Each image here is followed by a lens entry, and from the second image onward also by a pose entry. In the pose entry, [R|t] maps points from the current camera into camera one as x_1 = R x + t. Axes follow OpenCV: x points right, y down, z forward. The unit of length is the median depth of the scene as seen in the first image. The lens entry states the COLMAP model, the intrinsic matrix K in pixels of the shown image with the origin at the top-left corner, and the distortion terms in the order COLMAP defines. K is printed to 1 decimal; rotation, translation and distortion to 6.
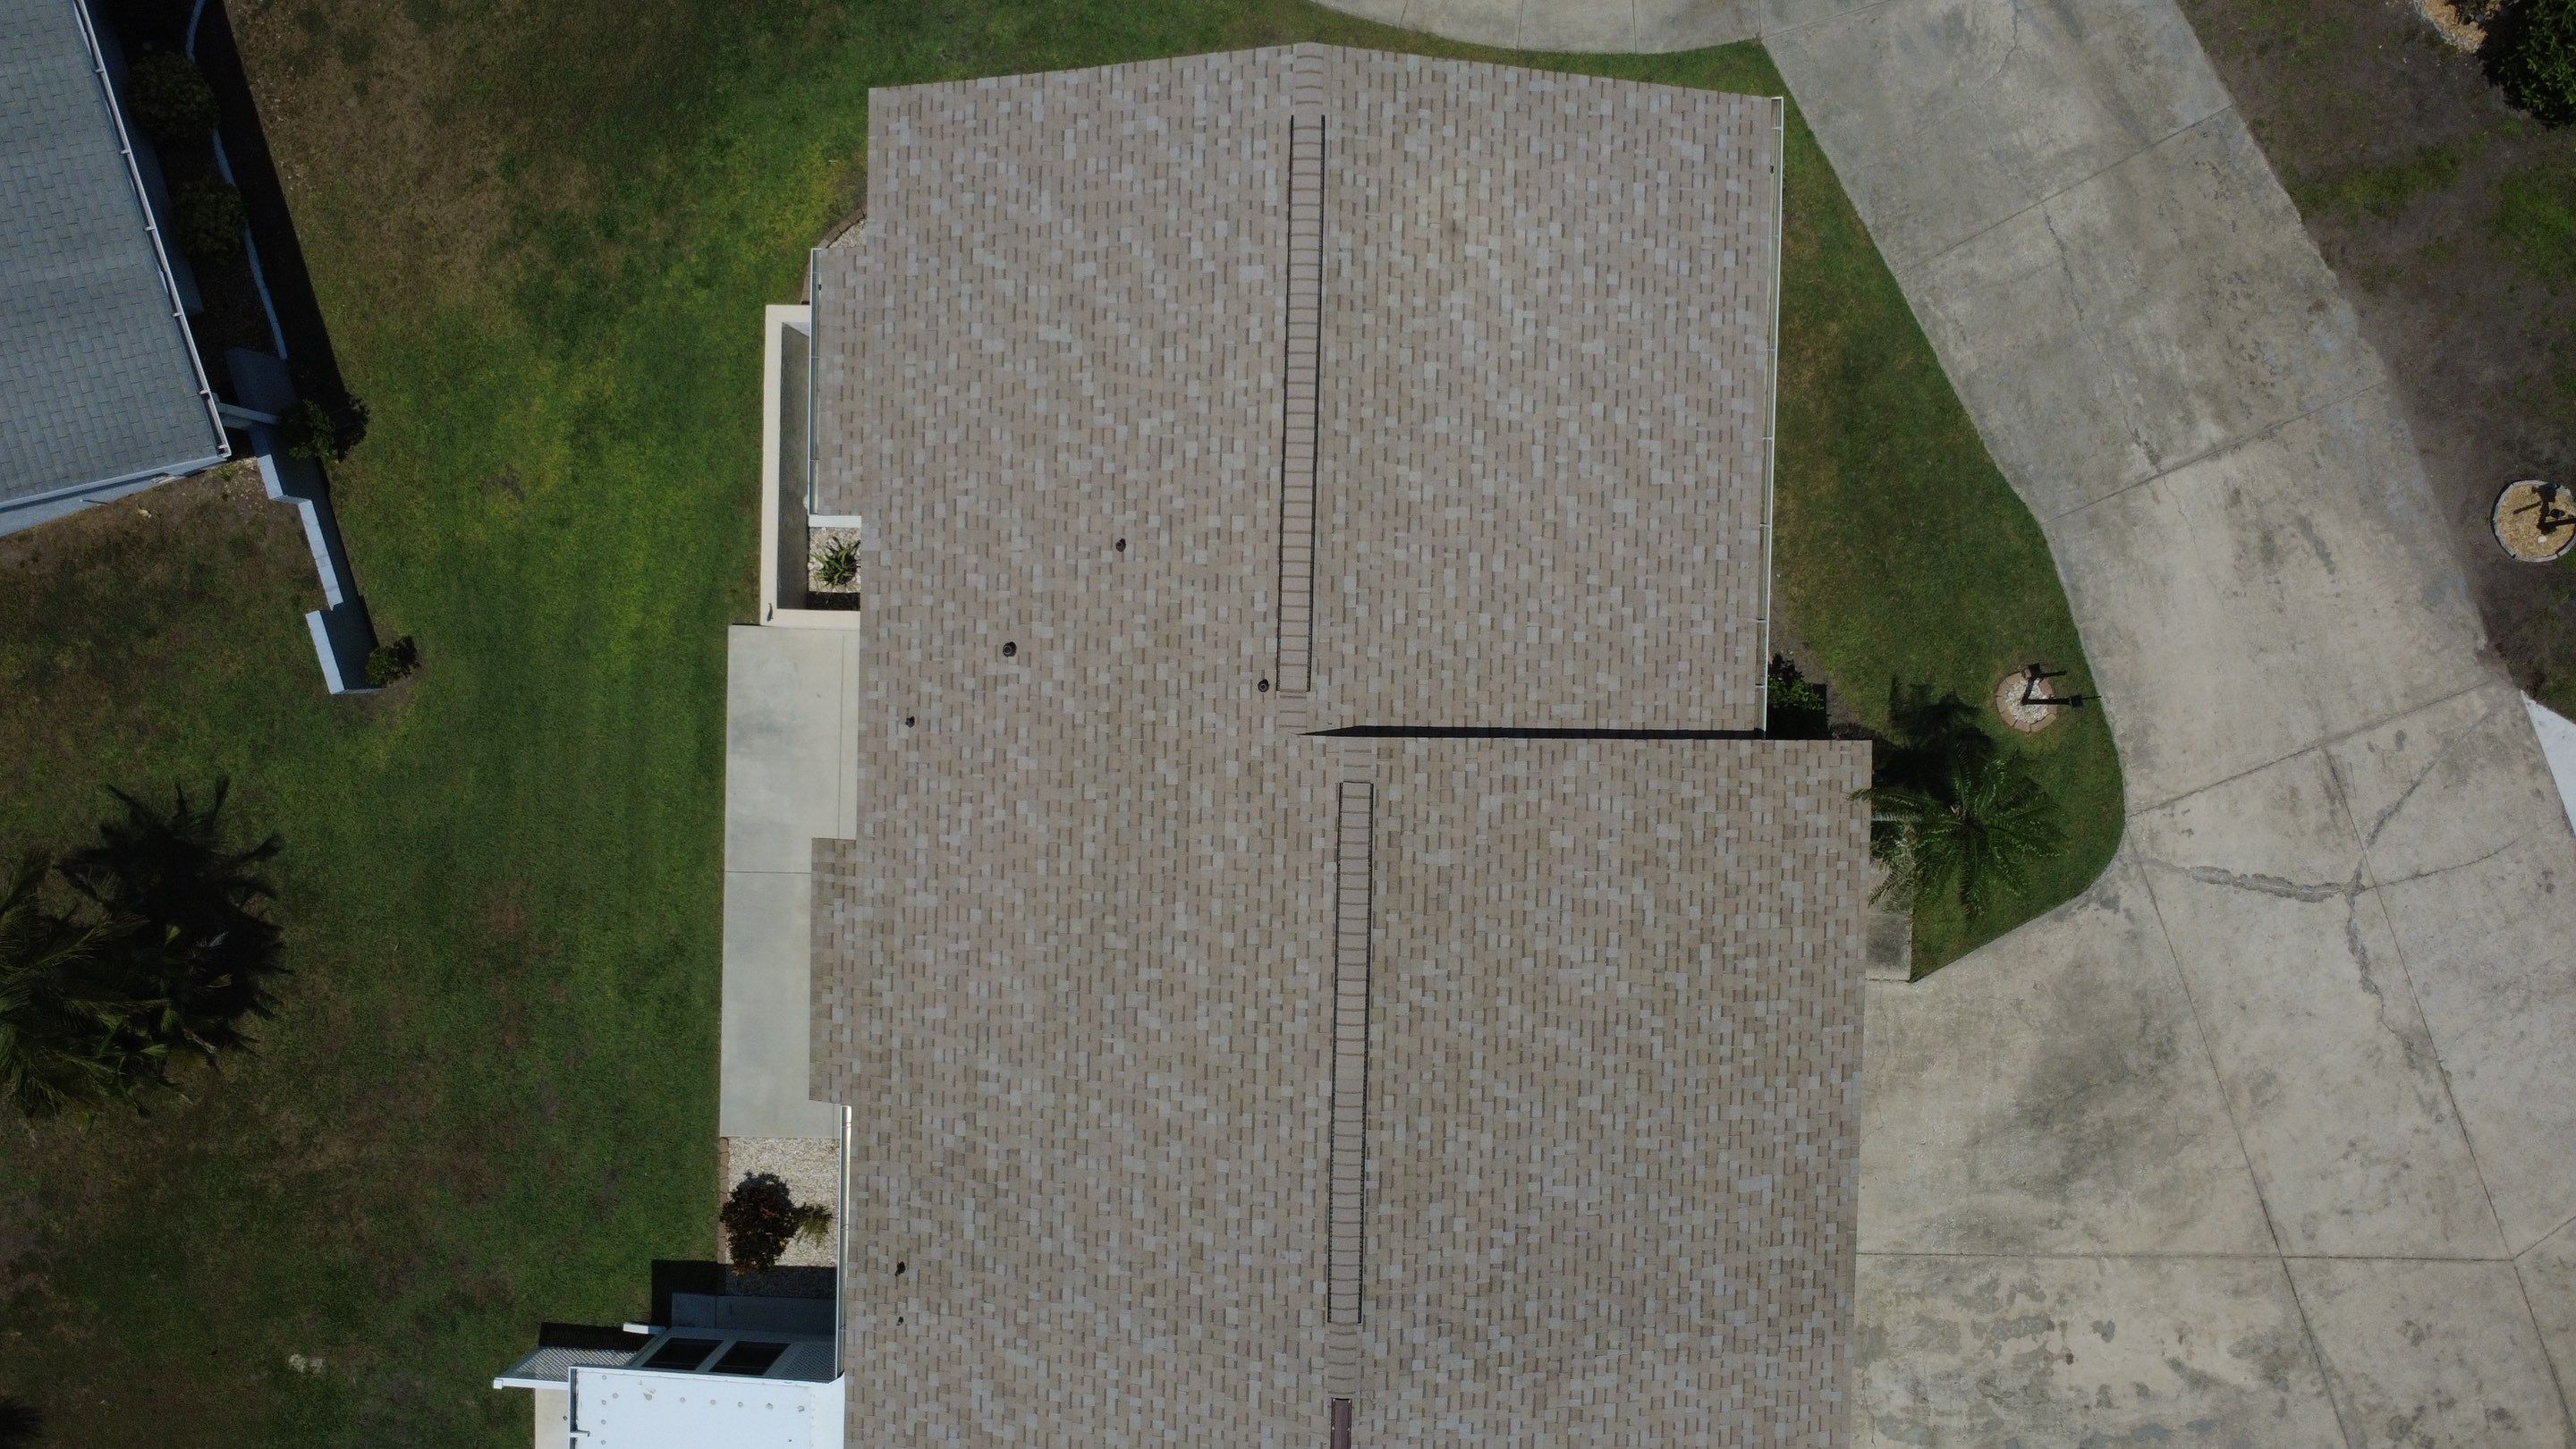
lens RADIAL K [[1873.9, 0, 1284.3], [0, 1873.9, 721.1], [0, 0, 1]] dist [-0.000162, 0.002000]
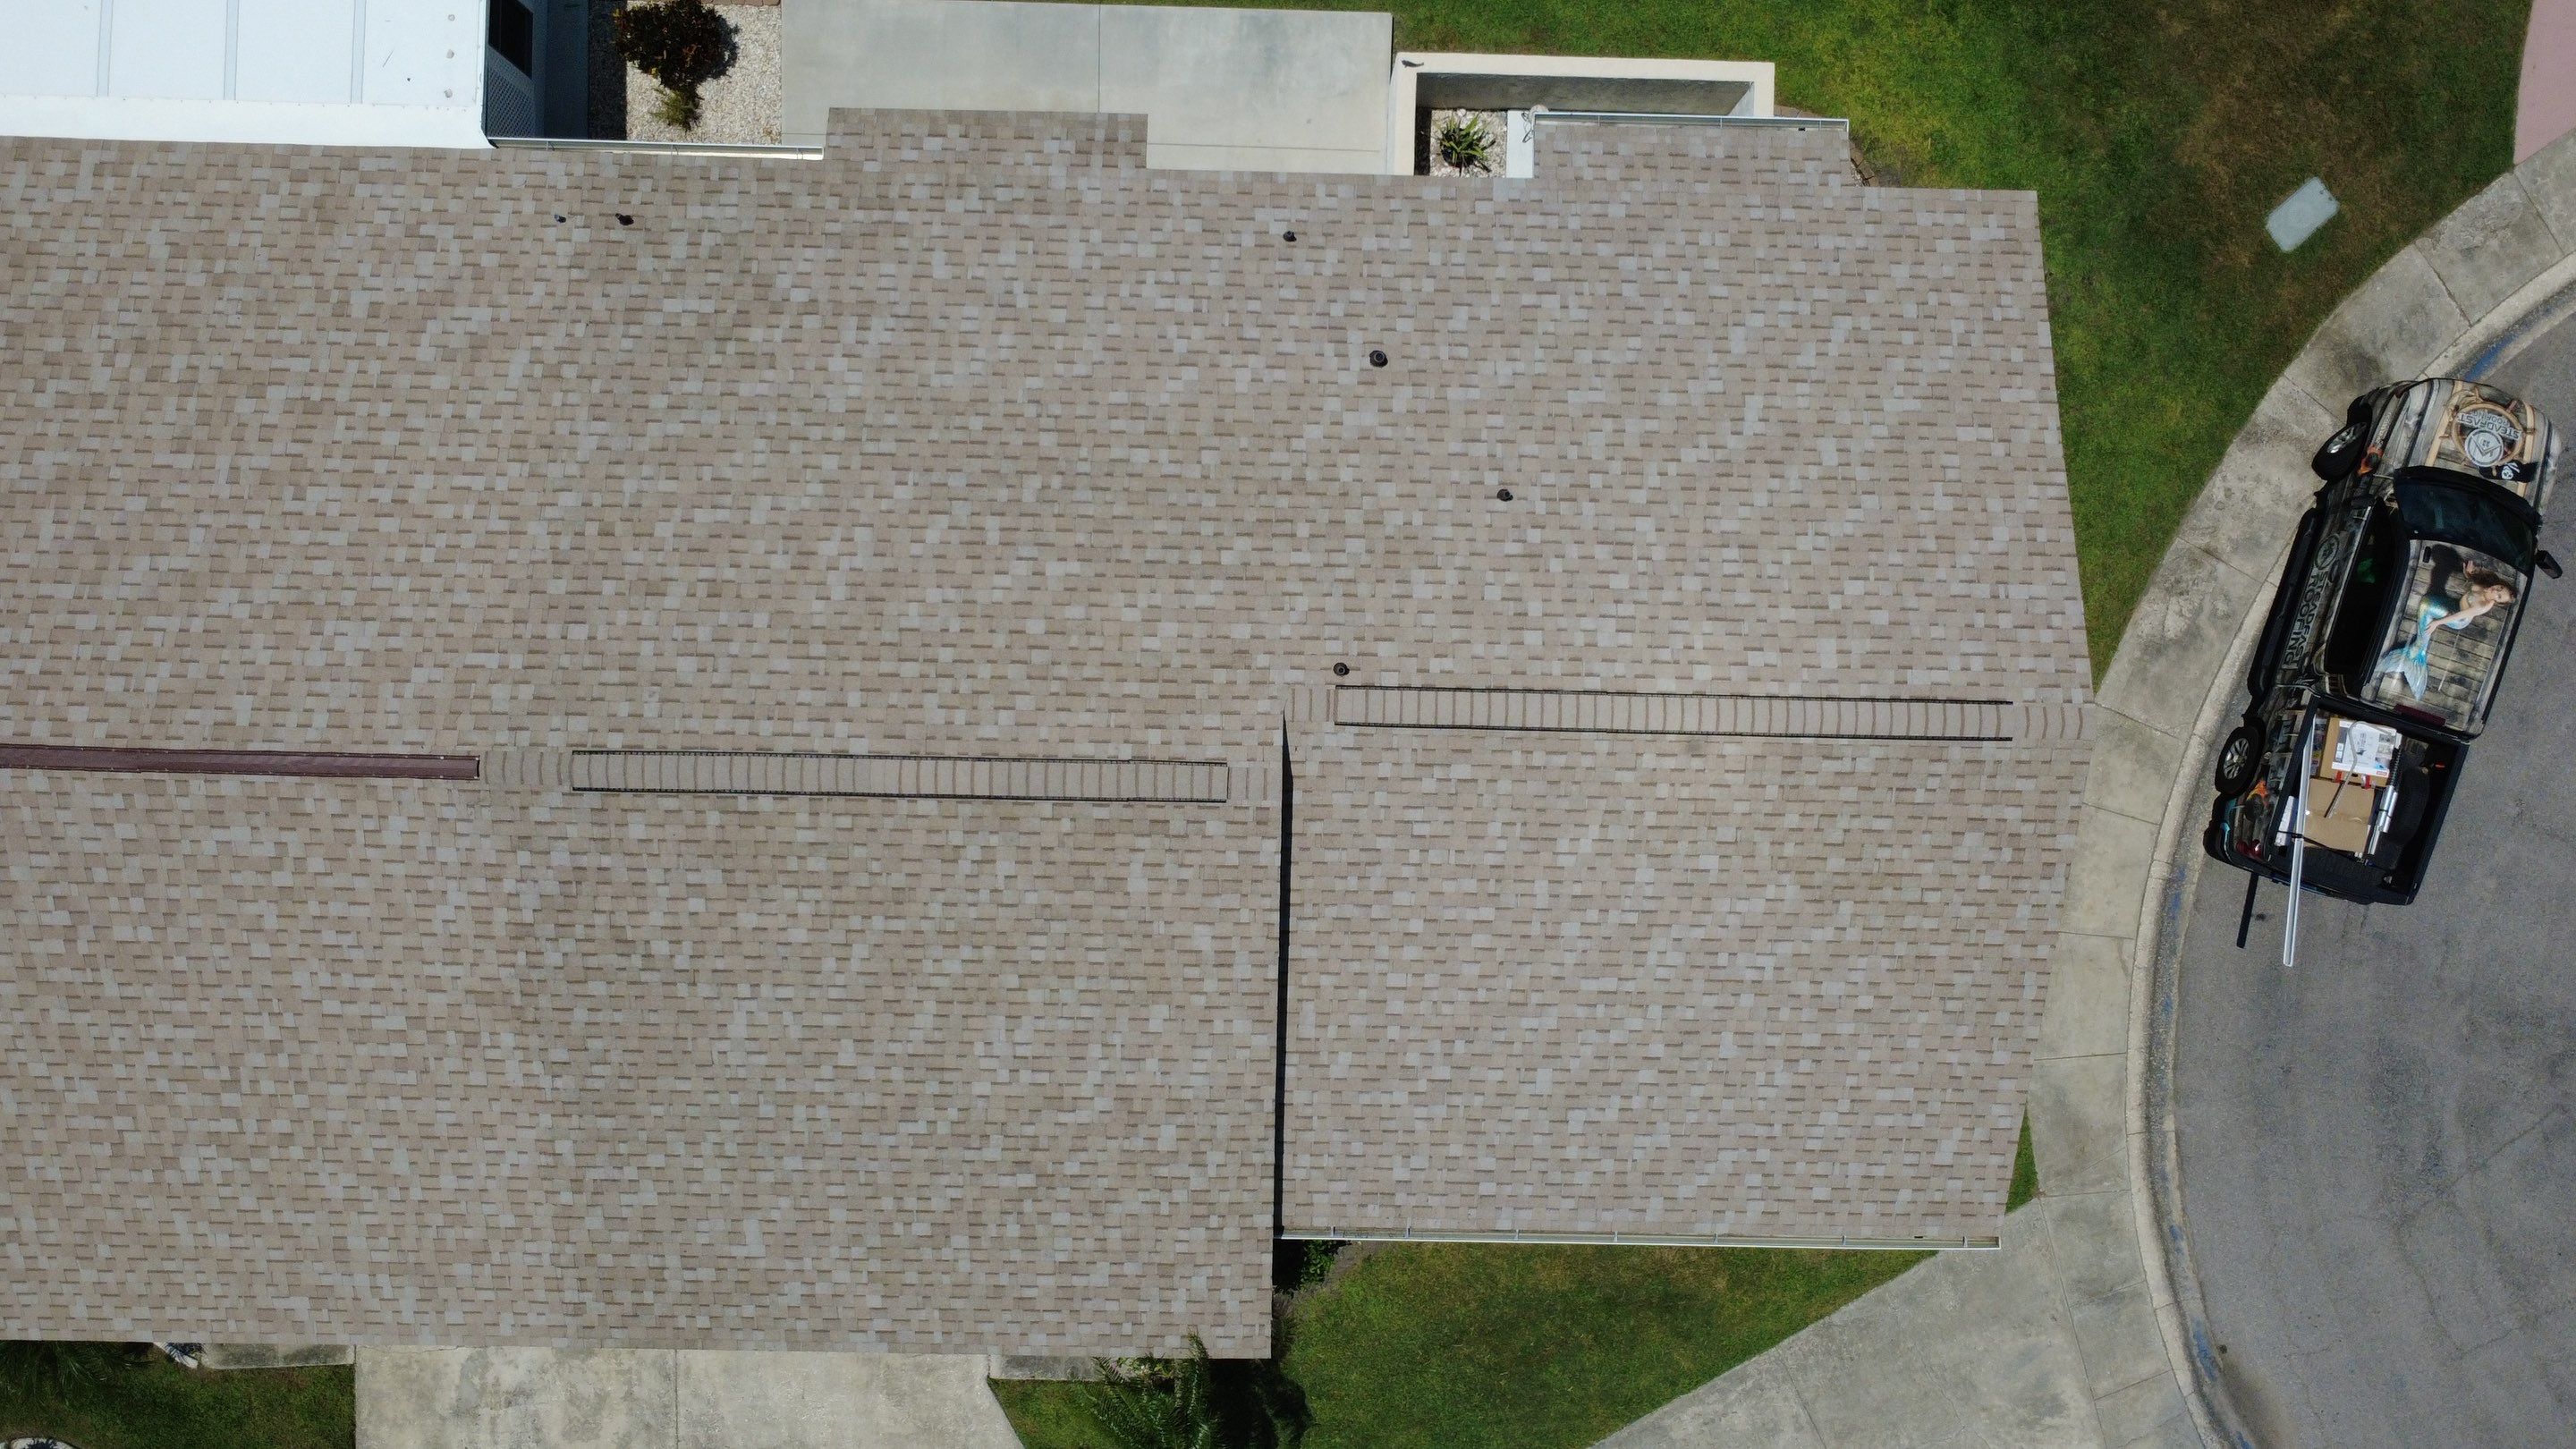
lens RADIAL K [[1873.9, 0, 1283.3], [0, 1873.9, 720.5], [0, 0, 1]] dist [-0.000162, 0.002000]
pose [[0.001311, 0.997010, 0.077267, -0.049609], [-0.999139, 0.004510, -0.041243, 0.038962], [-0.041468, -0.077146, 0.996157, 0.153672]]
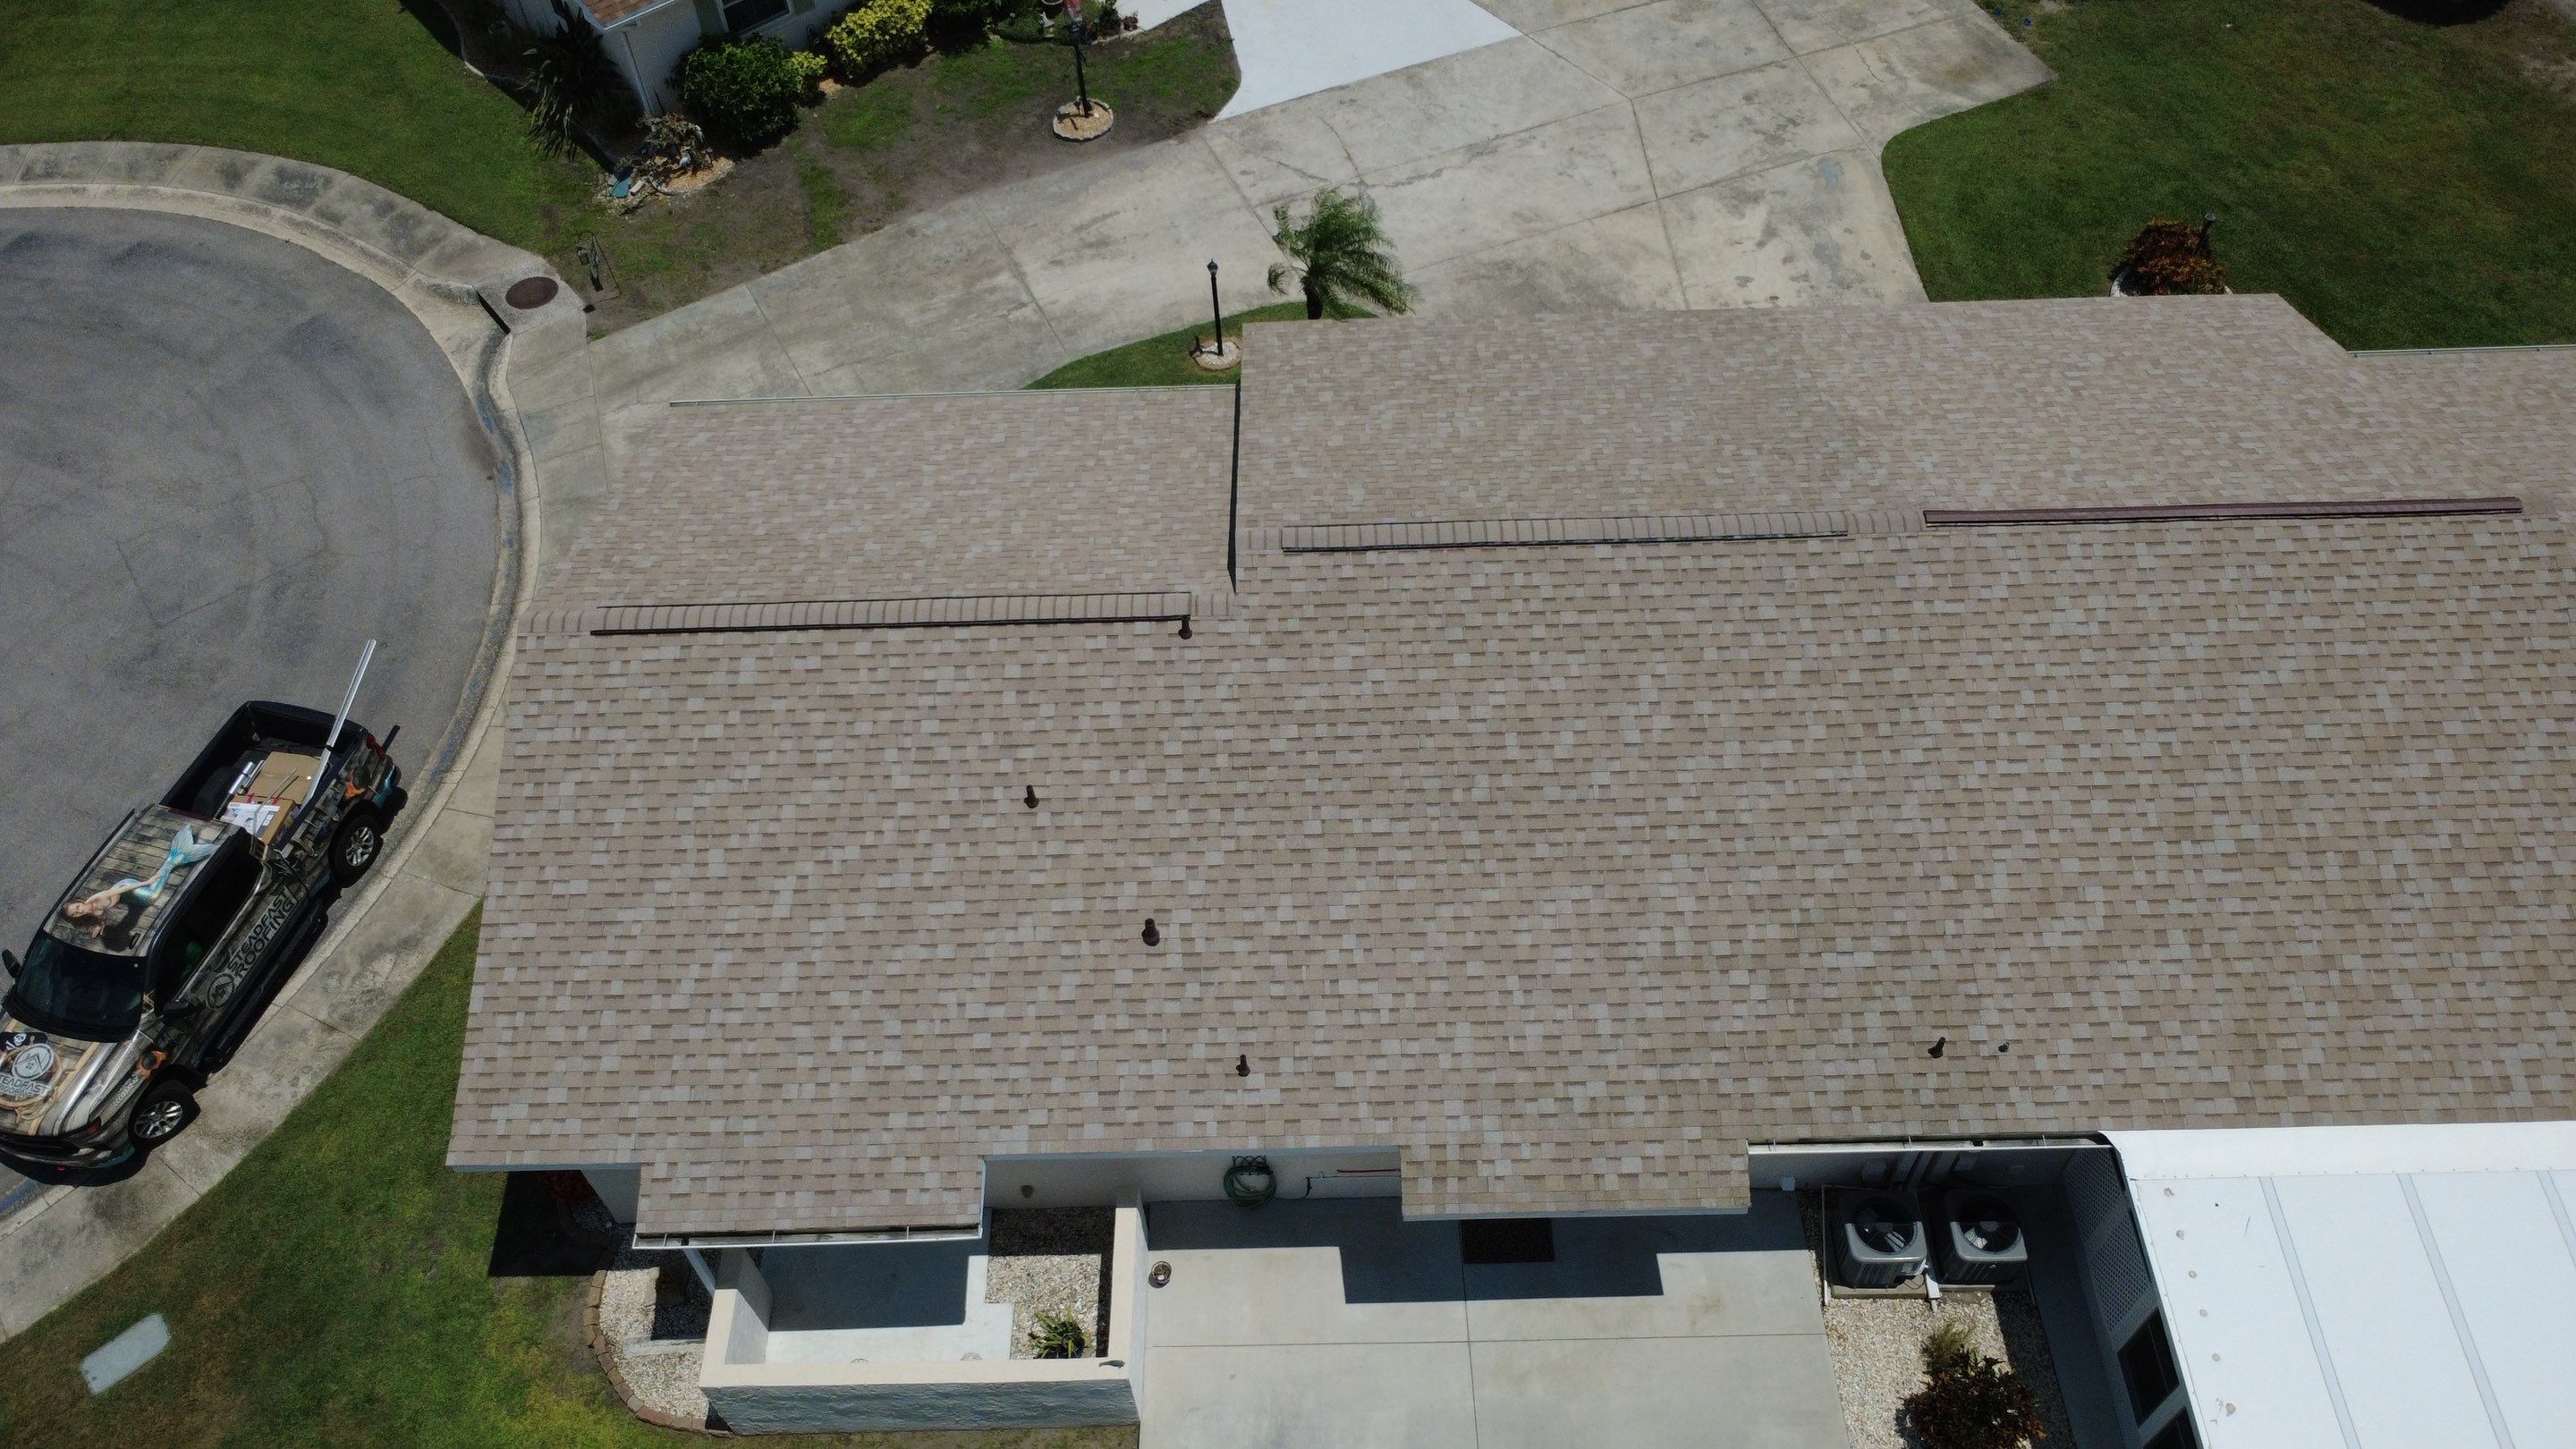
lens RADIAL K [[1873.9, 0, 1284.2], [0, 1873.9, 723.0], [0, 0, 1]] dist [-0.000162, 0.002000]
pose [[-0.033044, -0.747246, 0.663726, -0.625569], [0.997813, -0.062700, -0.020913, 0.044251], [0.057243, 0.661583, 0.747683, 0.308741]]
